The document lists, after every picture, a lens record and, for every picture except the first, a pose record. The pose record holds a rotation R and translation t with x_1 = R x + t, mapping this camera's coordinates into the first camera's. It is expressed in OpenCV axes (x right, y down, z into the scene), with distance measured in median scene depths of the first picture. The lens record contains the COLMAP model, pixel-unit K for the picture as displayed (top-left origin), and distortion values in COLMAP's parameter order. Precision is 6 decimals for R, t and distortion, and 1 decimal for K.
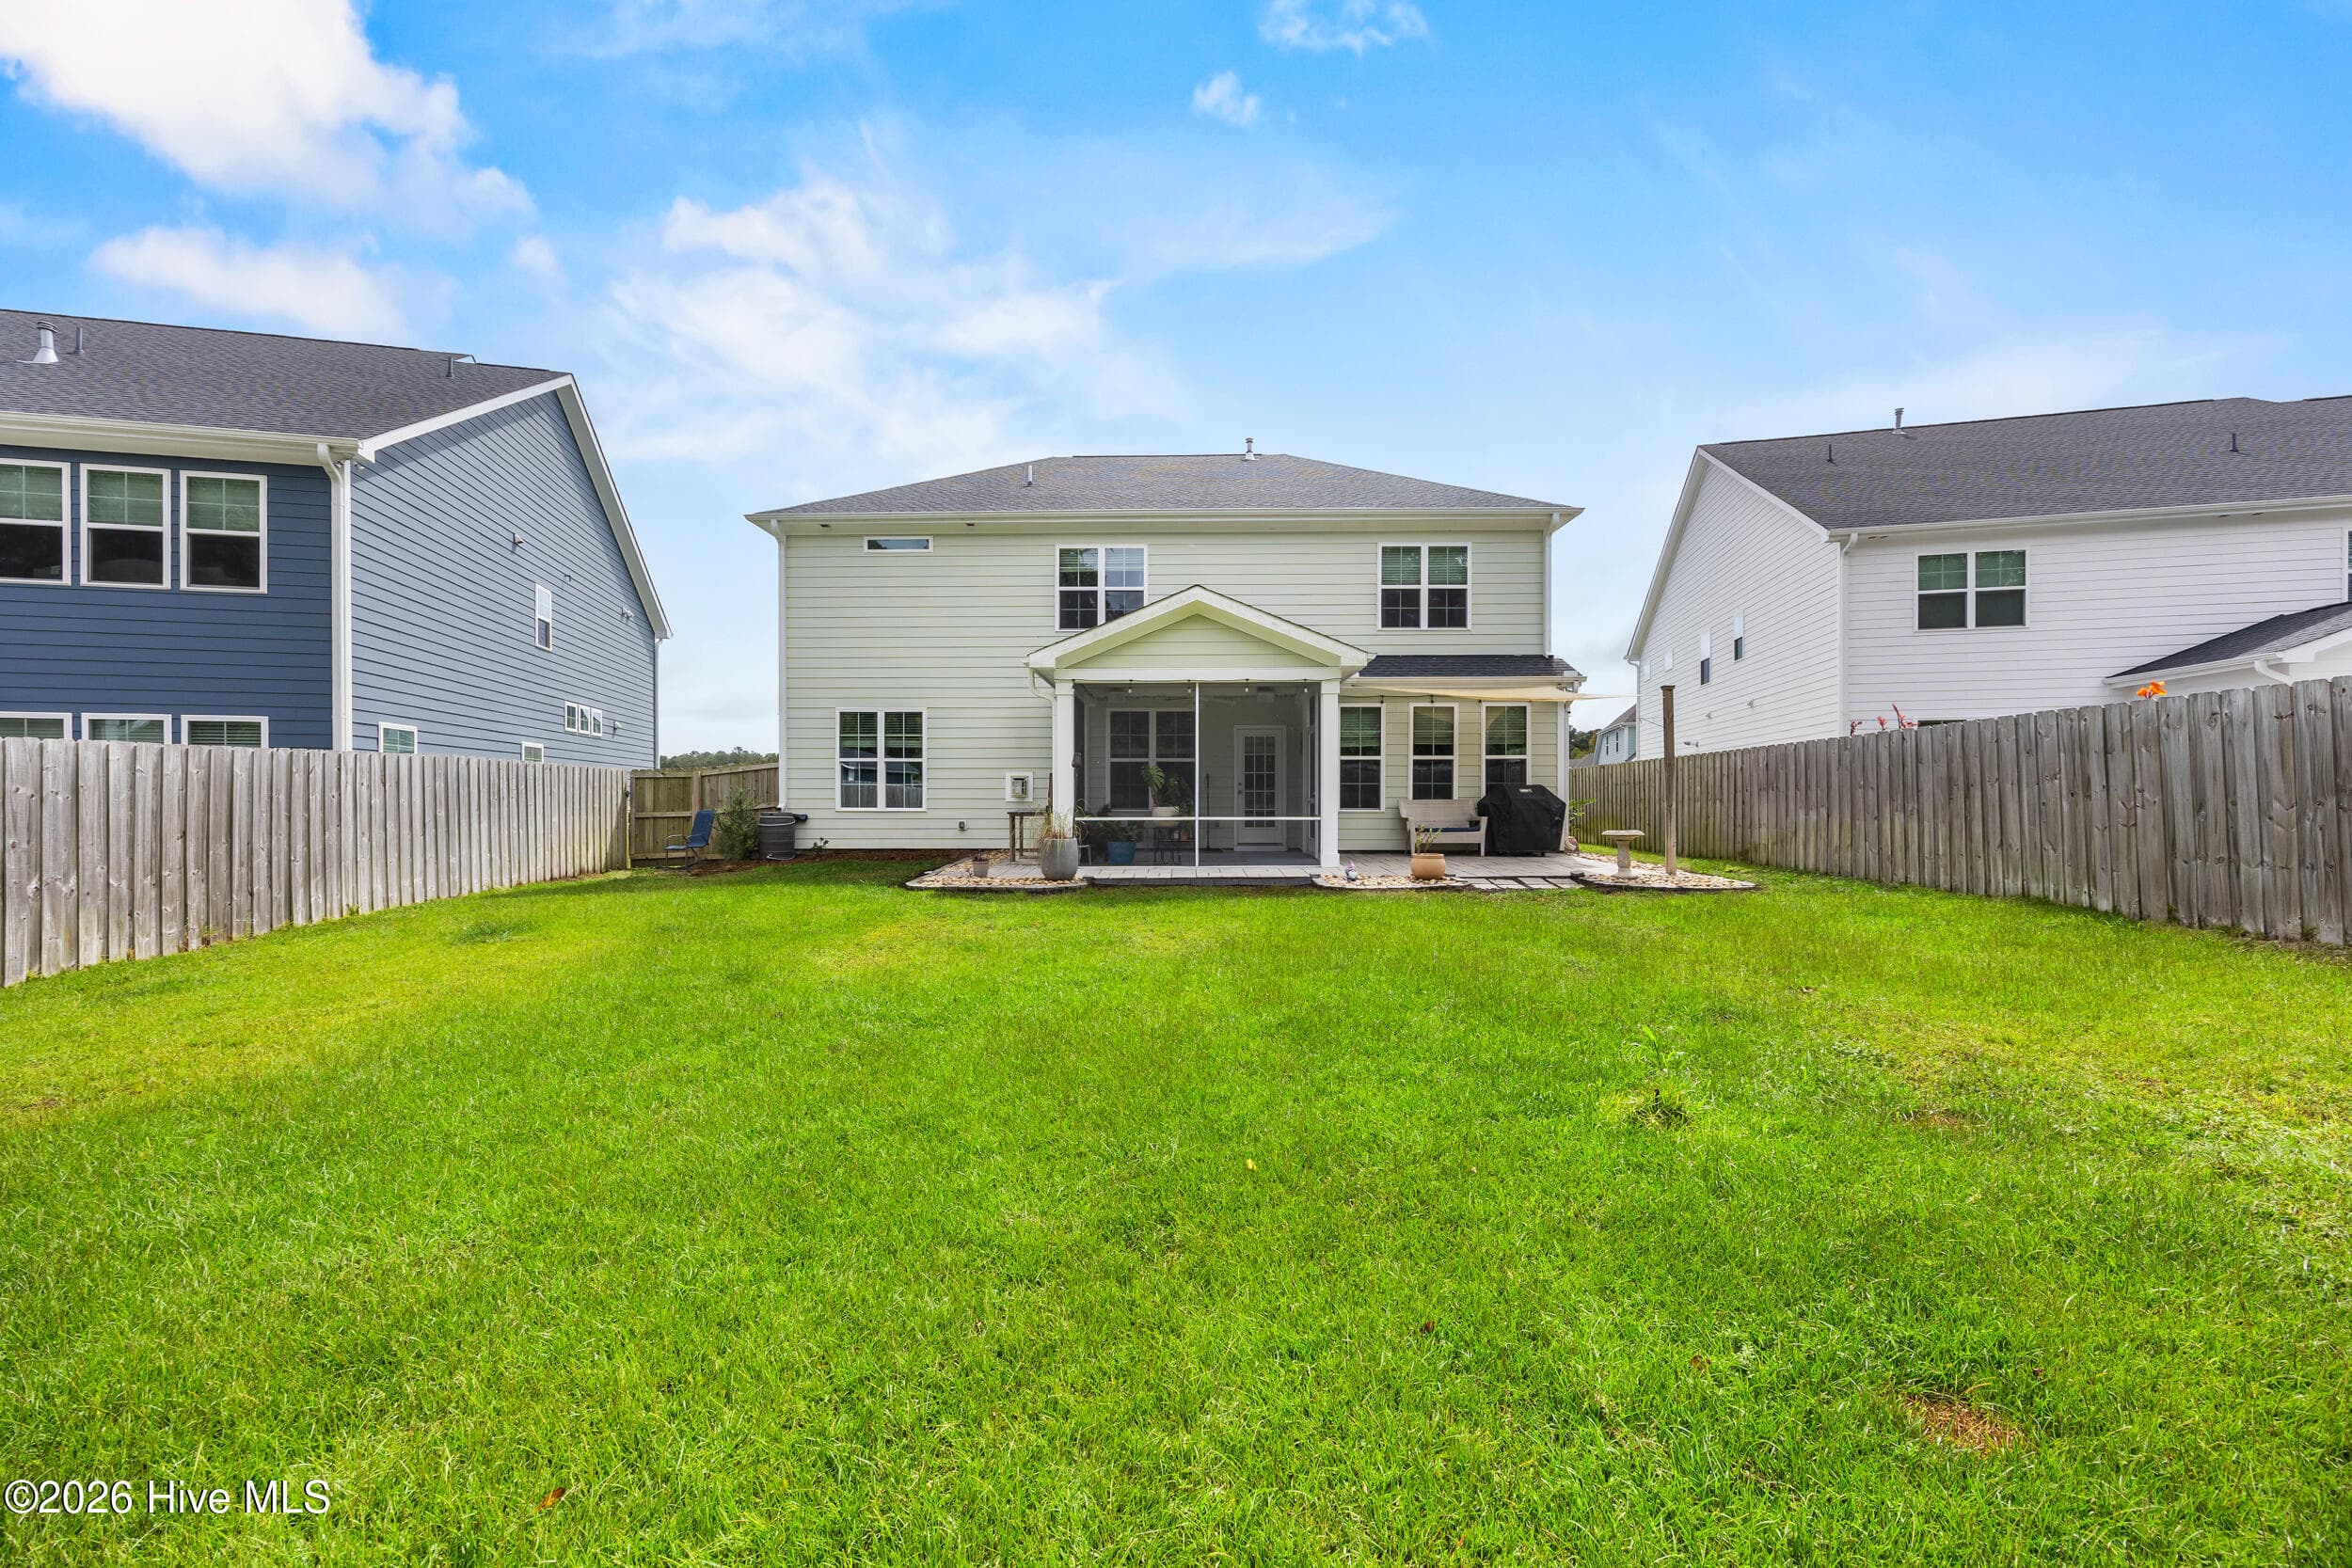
lens RADIAL K [[895.6, 0, 1164.1], [0, 895.6, 801.8], [0, 0, 1]] dist [-0.008891, 0.000373]
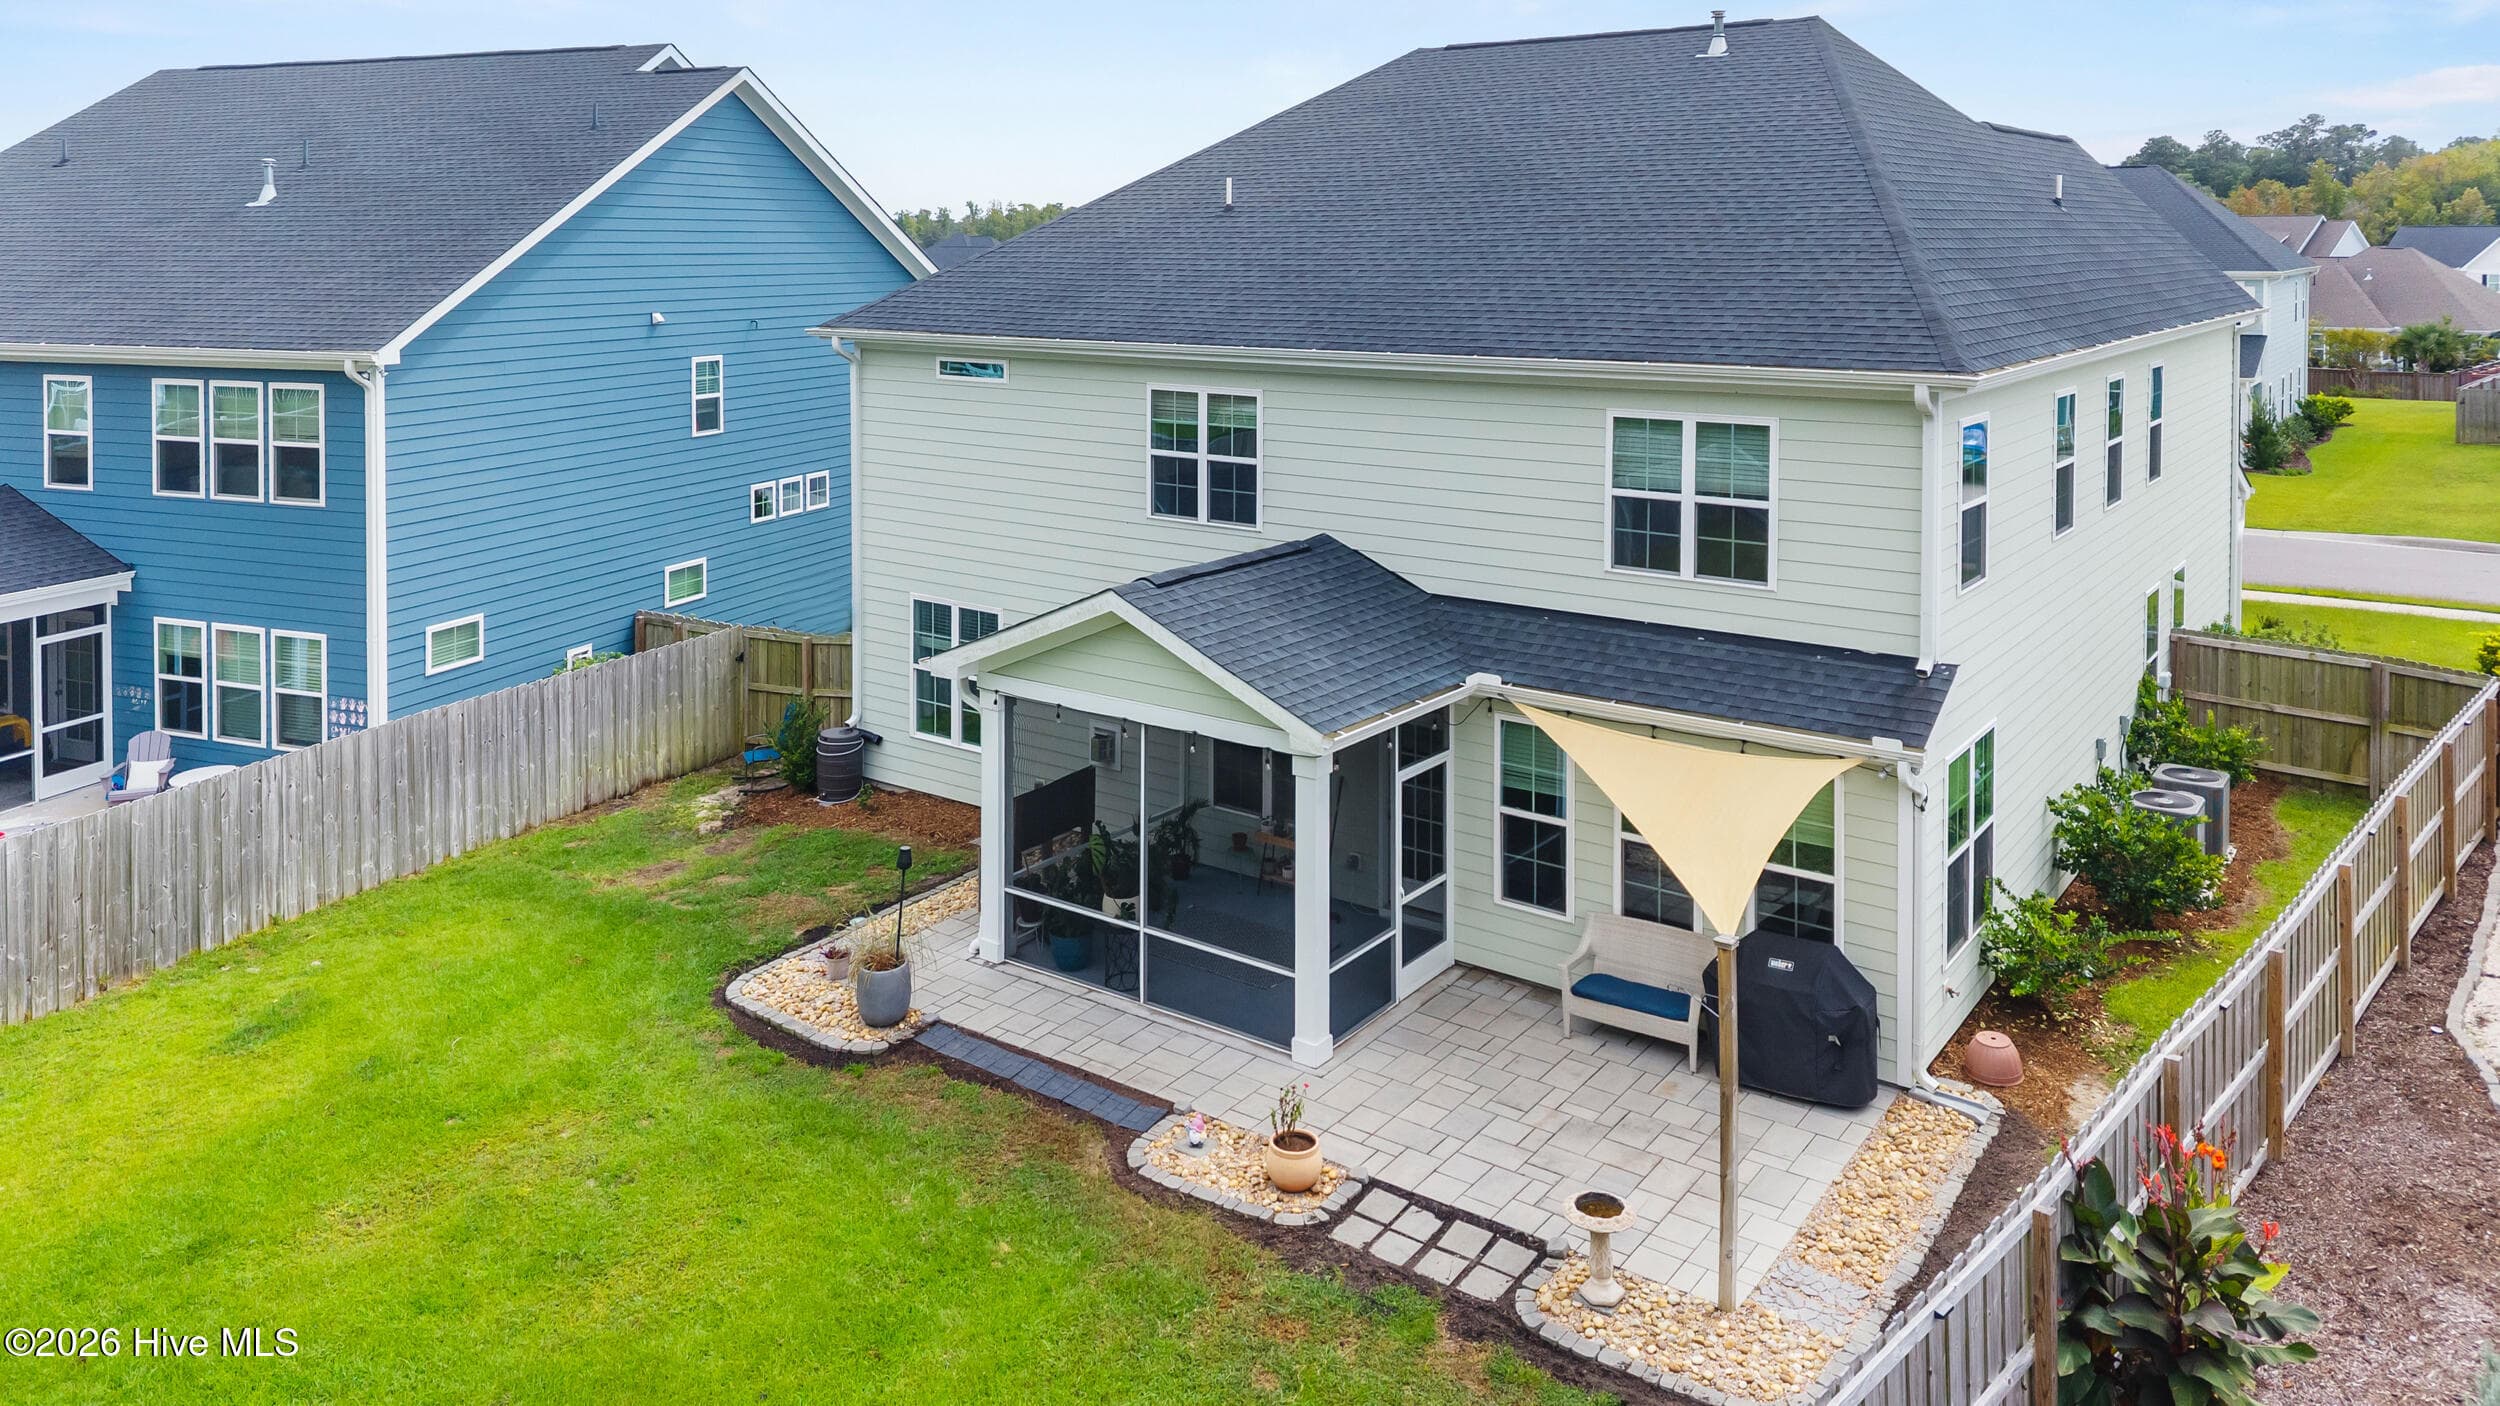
lens RADIAL K [[1737.6, 0, 1284.8], [0, 1737.6, 286.5], [0, 0, 1]] dist [0.011477, -0.004086]
pose [[0.825101, 0.016413, -0.564746, 0.697795], [-0.007111, 0.999800, 0.018668, -0.397968], [0.564940, -0.011387, 0.825053, 0.027214]]
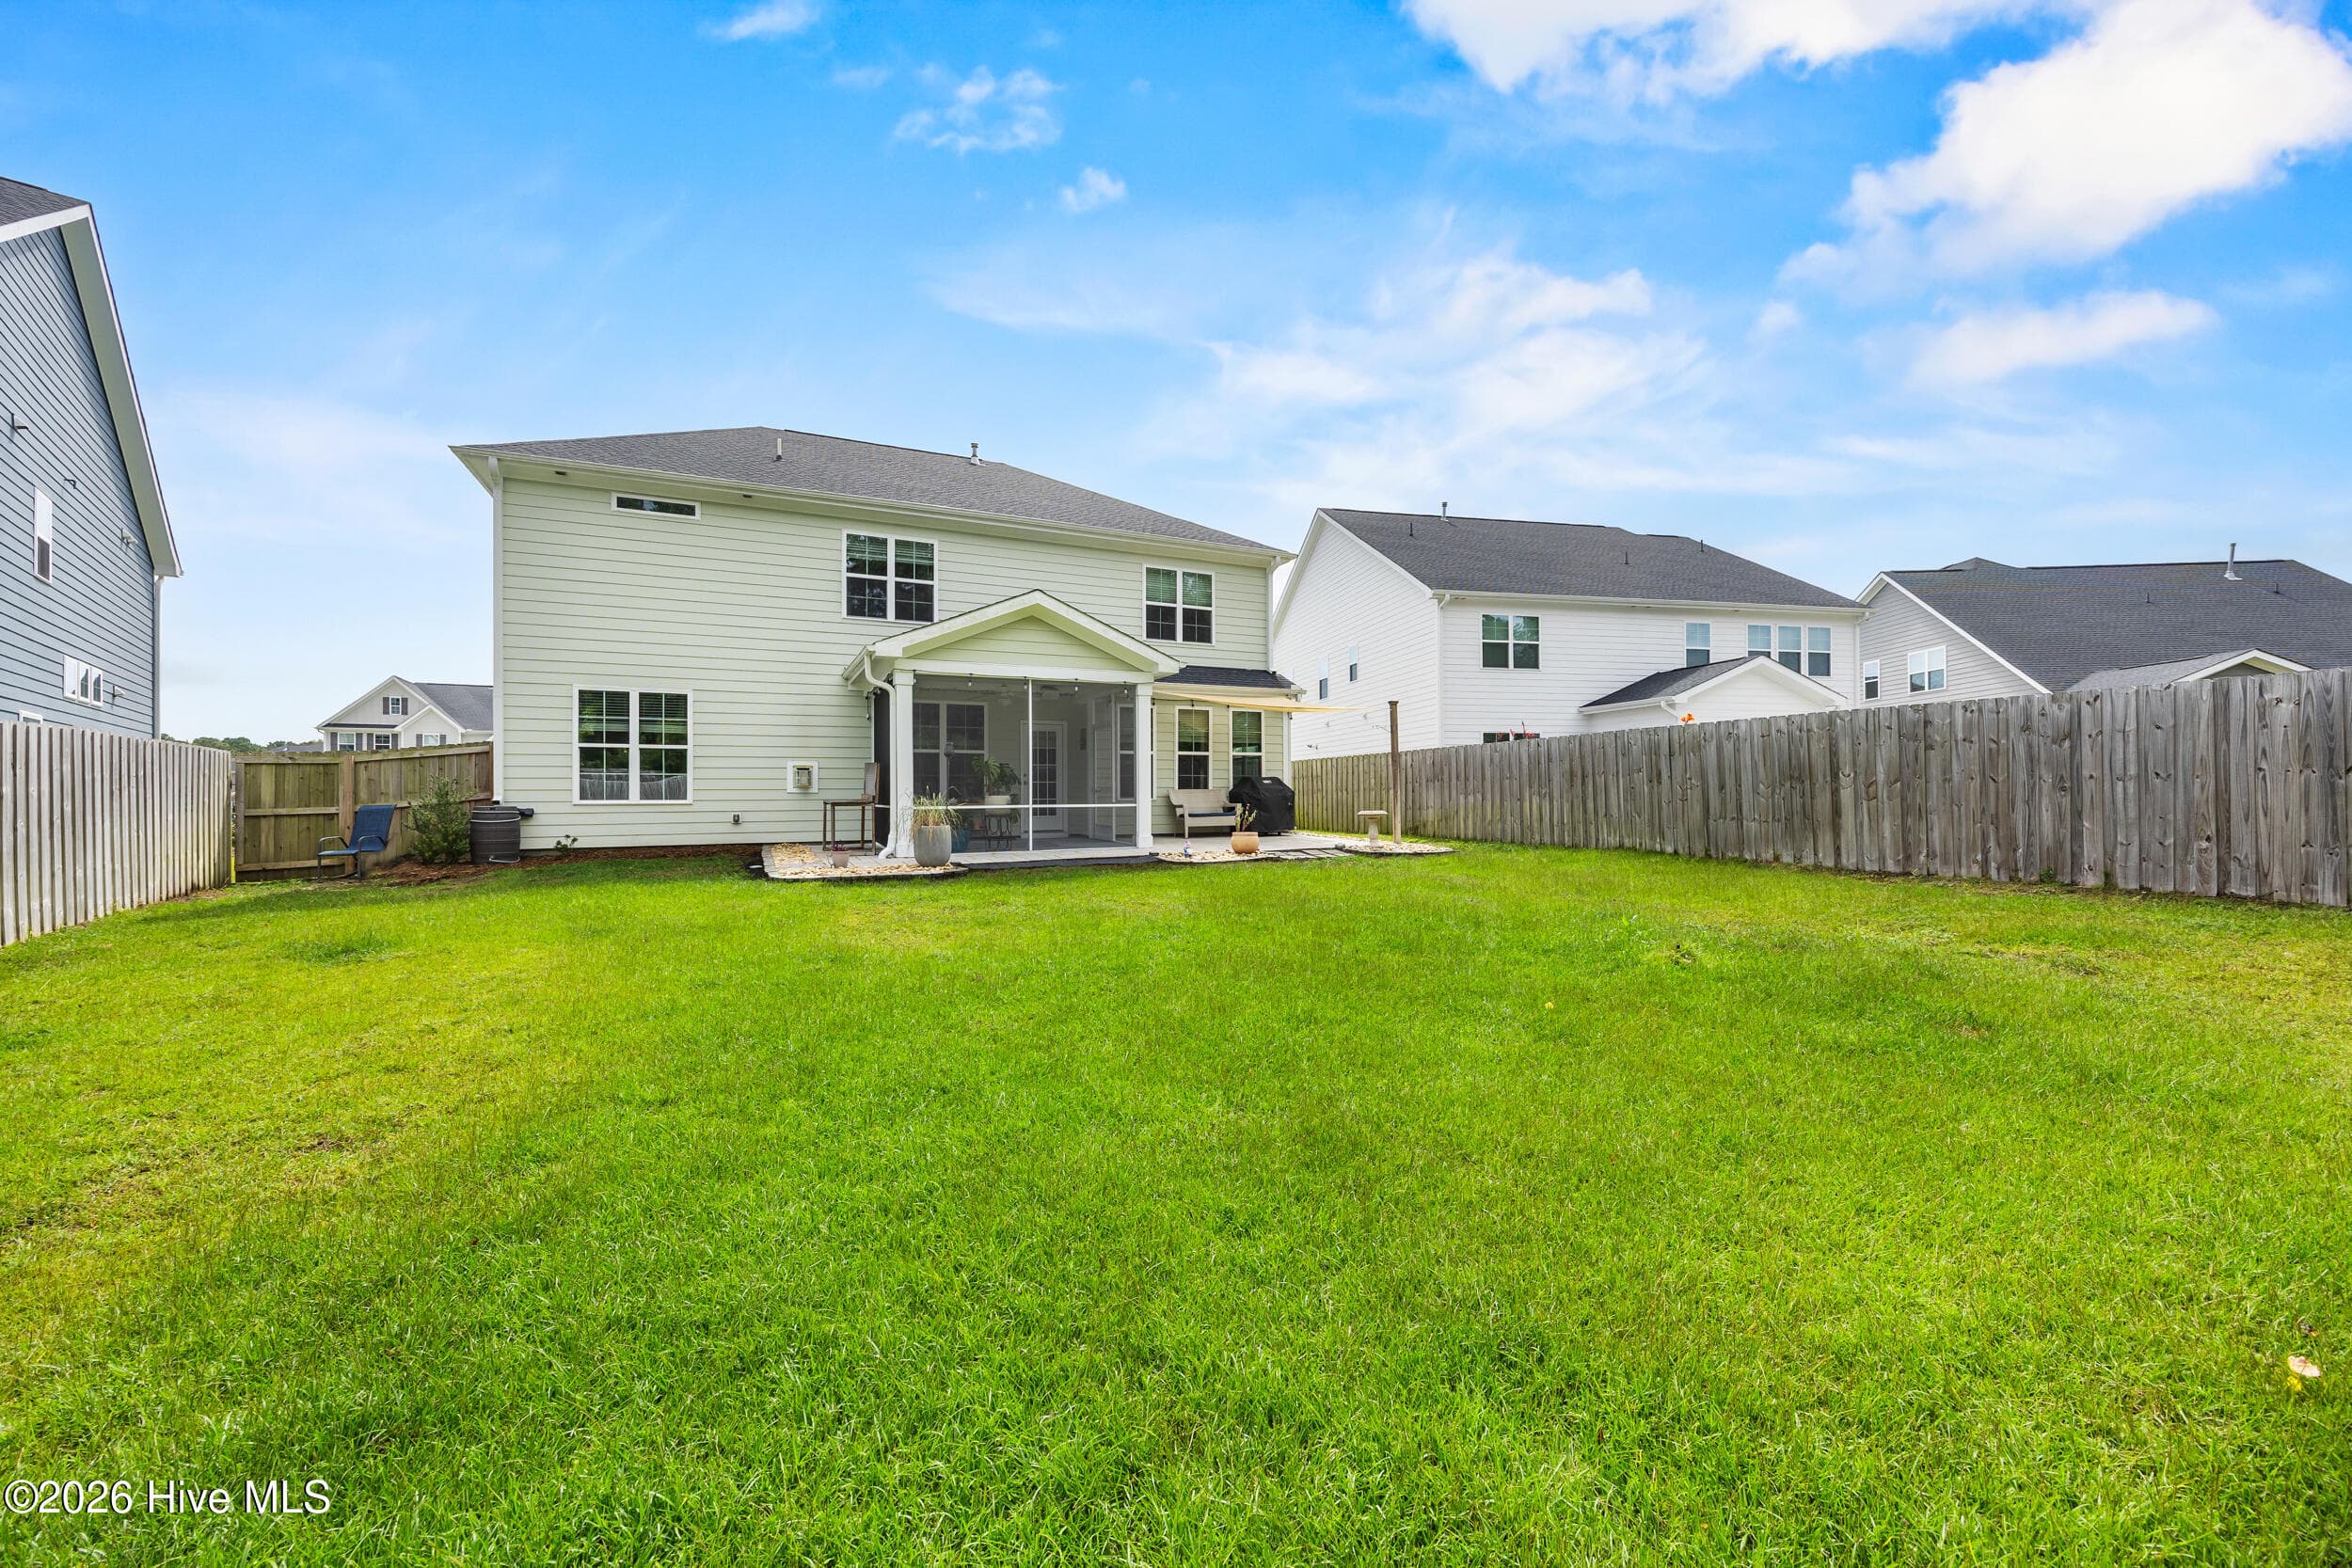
lens RADIAL K [[881.0, 0, 1168.1], [0, 881.0, 788.9], [0, 0, 1]] dist [-0.012072, 0.000139]
pose [[0.894494, -0.002006, 0.447075, -0.243993], [0.006335, 0.999946, -0.008189, 0.006566], [-0.447035, 0.010158, 0.894459, -0.014250]]
